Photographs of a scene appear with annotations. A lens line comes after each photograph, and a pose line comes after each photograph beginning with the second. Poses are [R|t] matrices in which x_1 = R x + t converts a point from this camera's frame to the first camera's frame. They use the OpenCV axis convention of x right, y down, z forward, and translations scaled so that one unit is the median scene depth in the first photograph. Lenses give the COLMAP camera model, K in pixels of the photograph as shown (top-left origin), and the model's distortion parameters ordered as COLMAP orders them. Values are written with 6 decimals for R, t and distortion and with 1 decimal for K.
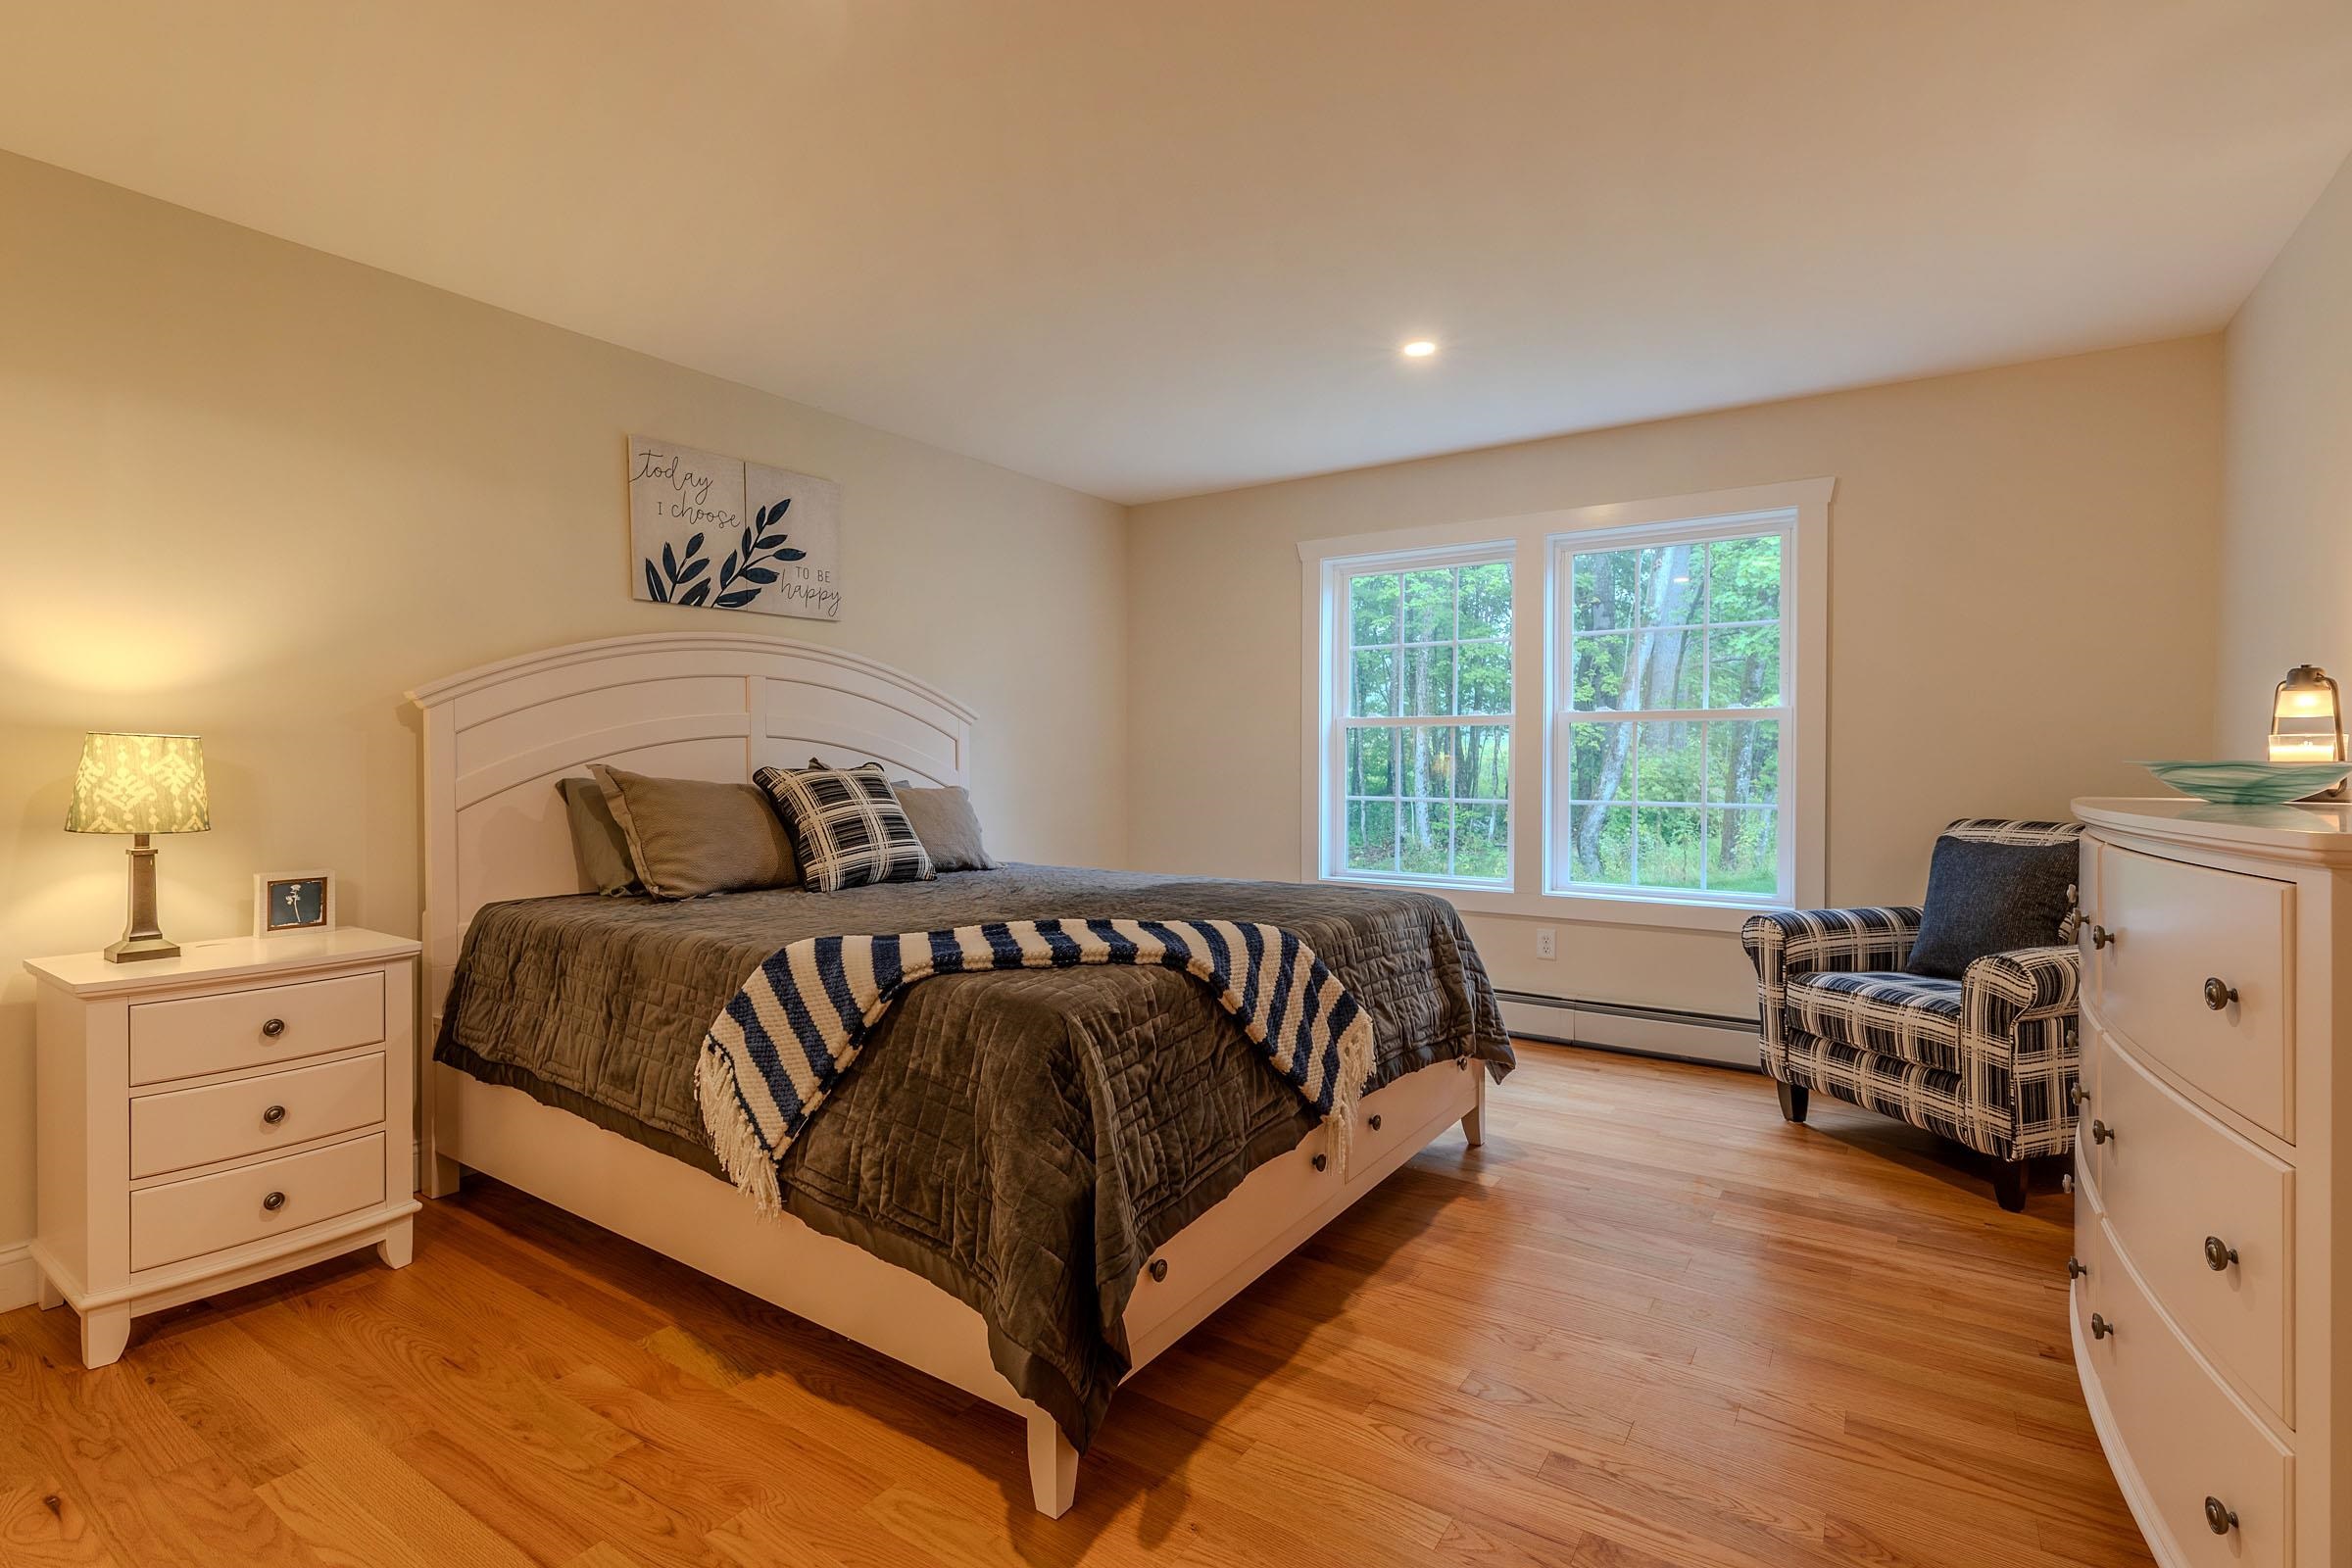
lens RADIAL K [[1099.0, 0, 1169.9], [0, 1099.0, 763.9], [0, 0, 1]] dist [0.004899, 0.000394]
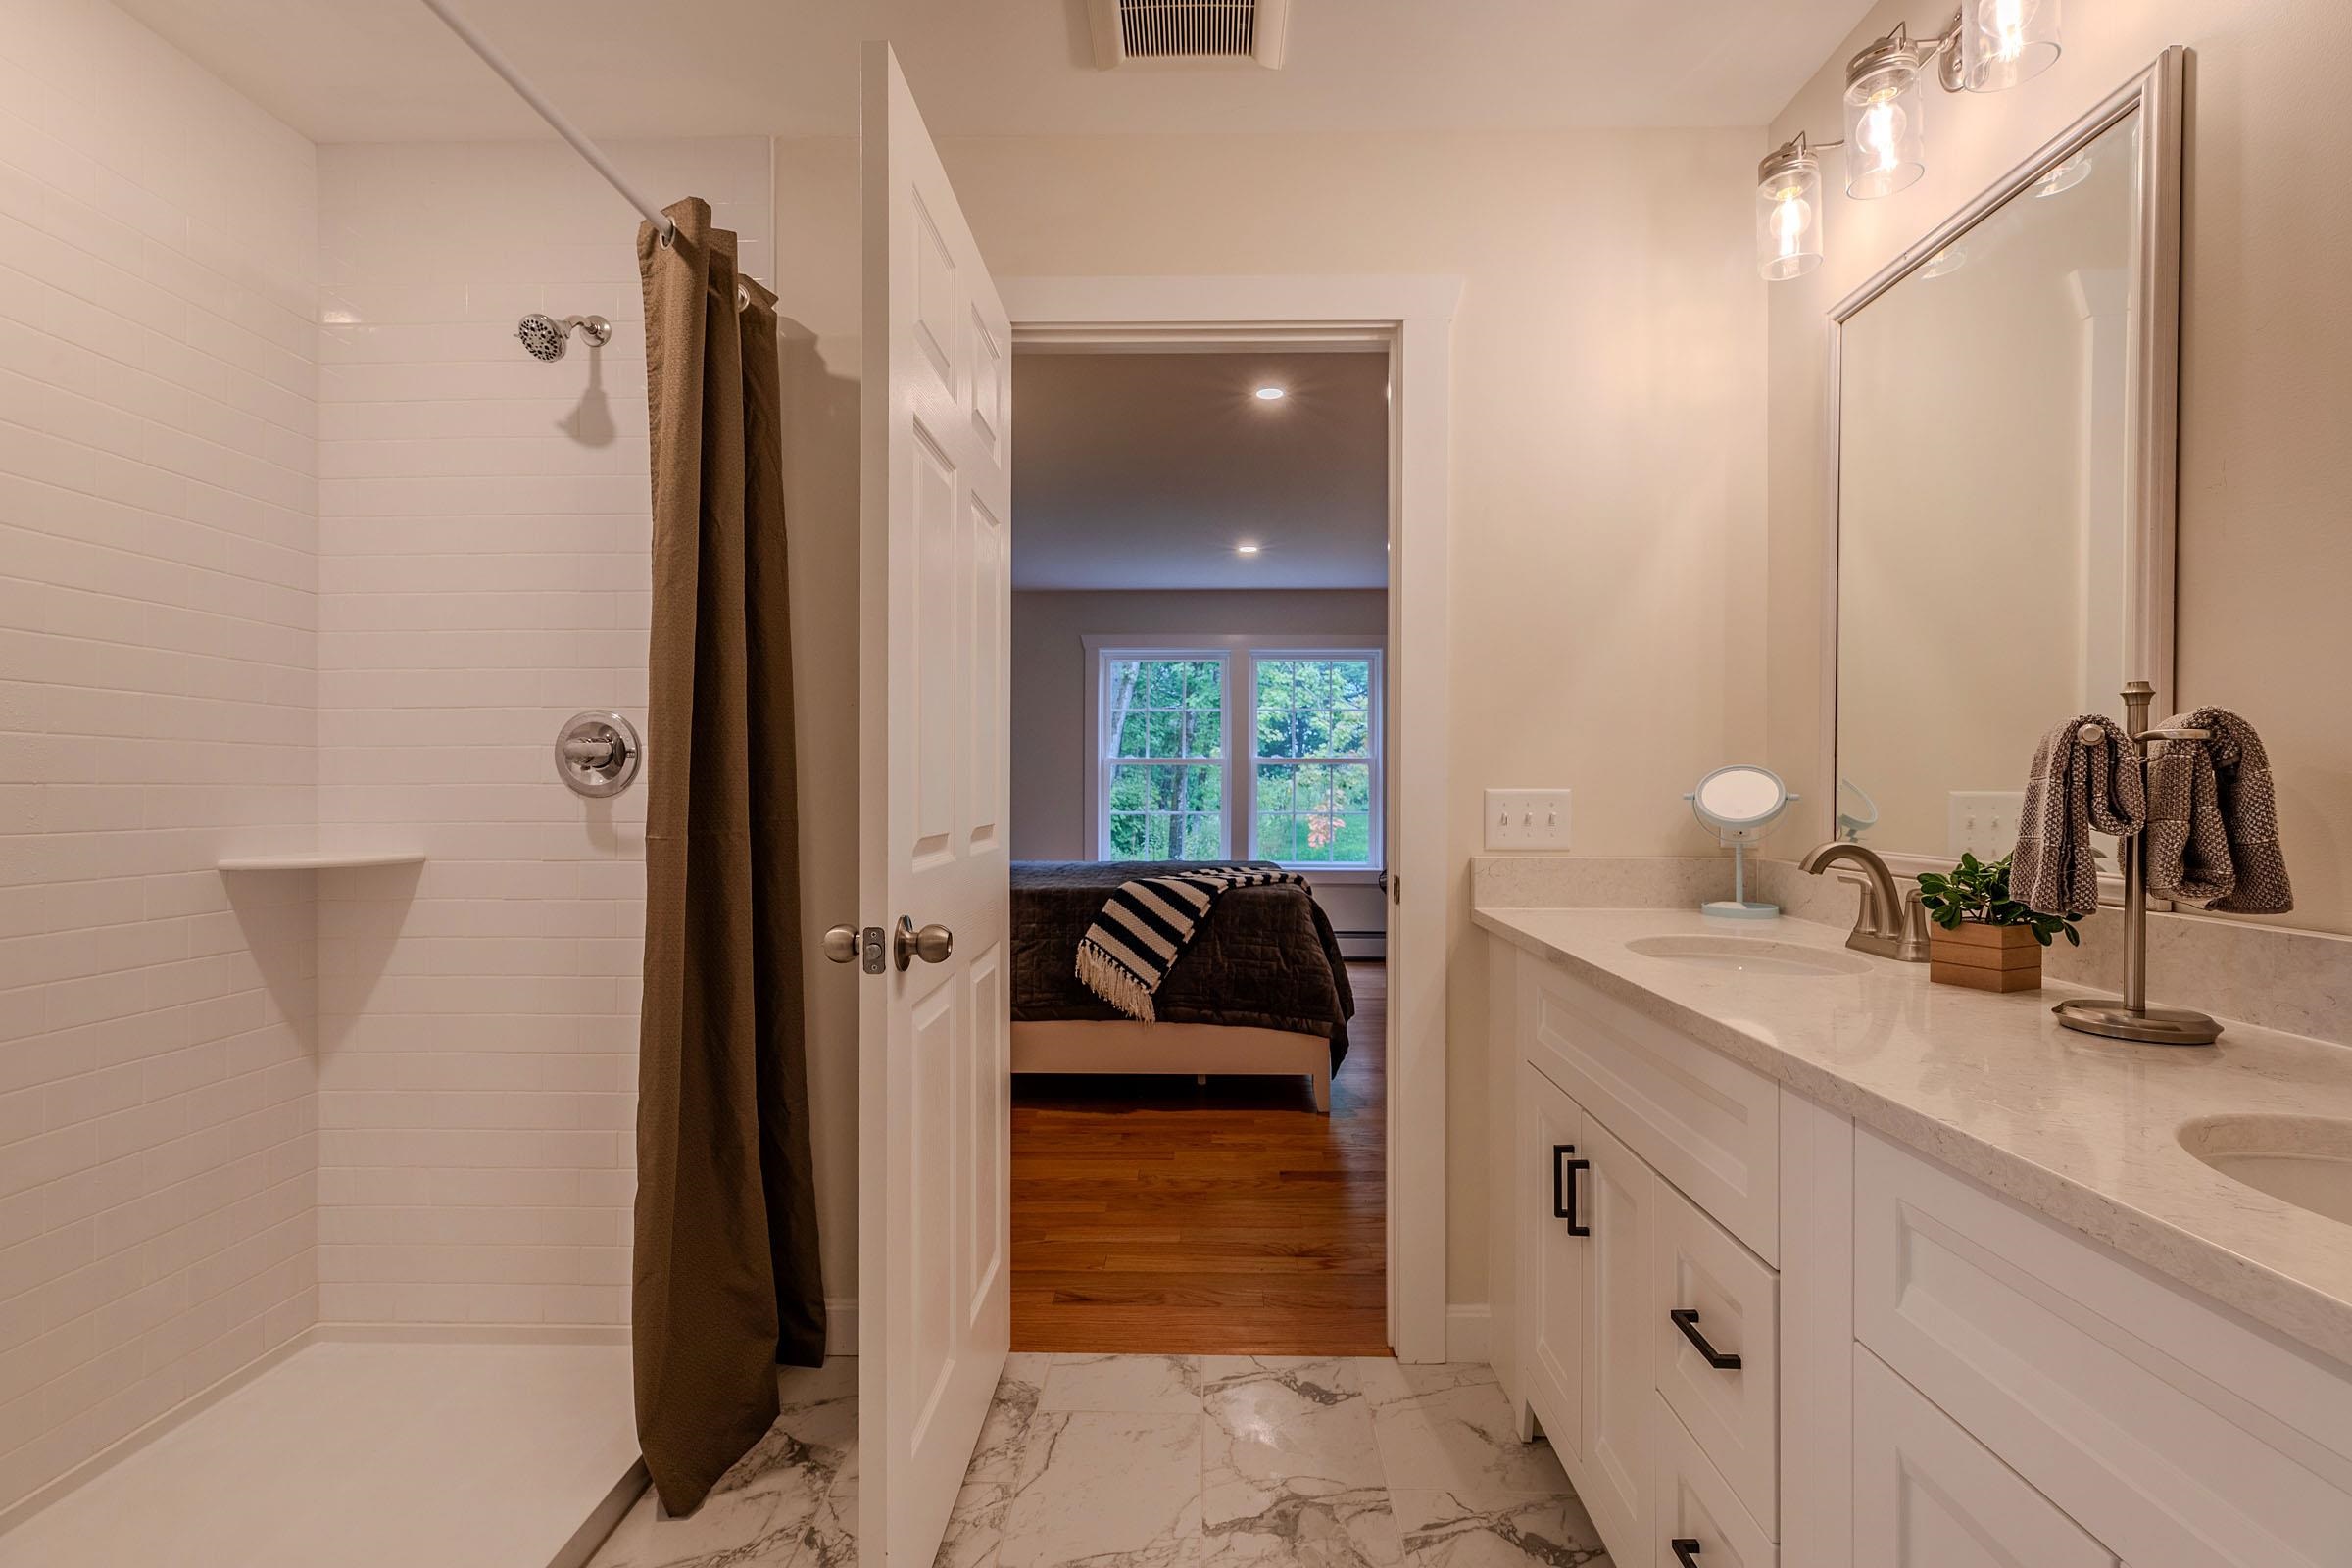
lens RADIAL K [[1078.8, 0, 1181.7], [0, 1078.8, 782.8], [0, 0, 1]] dist [0.004585, 0.000251]
pose [[0.841806, 0.000646, 0.539779, -0.825618], [0.005008, 0.999947, -0.009007, 0.005262], [-0.539756, 0.010285, 0.841758, -0.383119]]
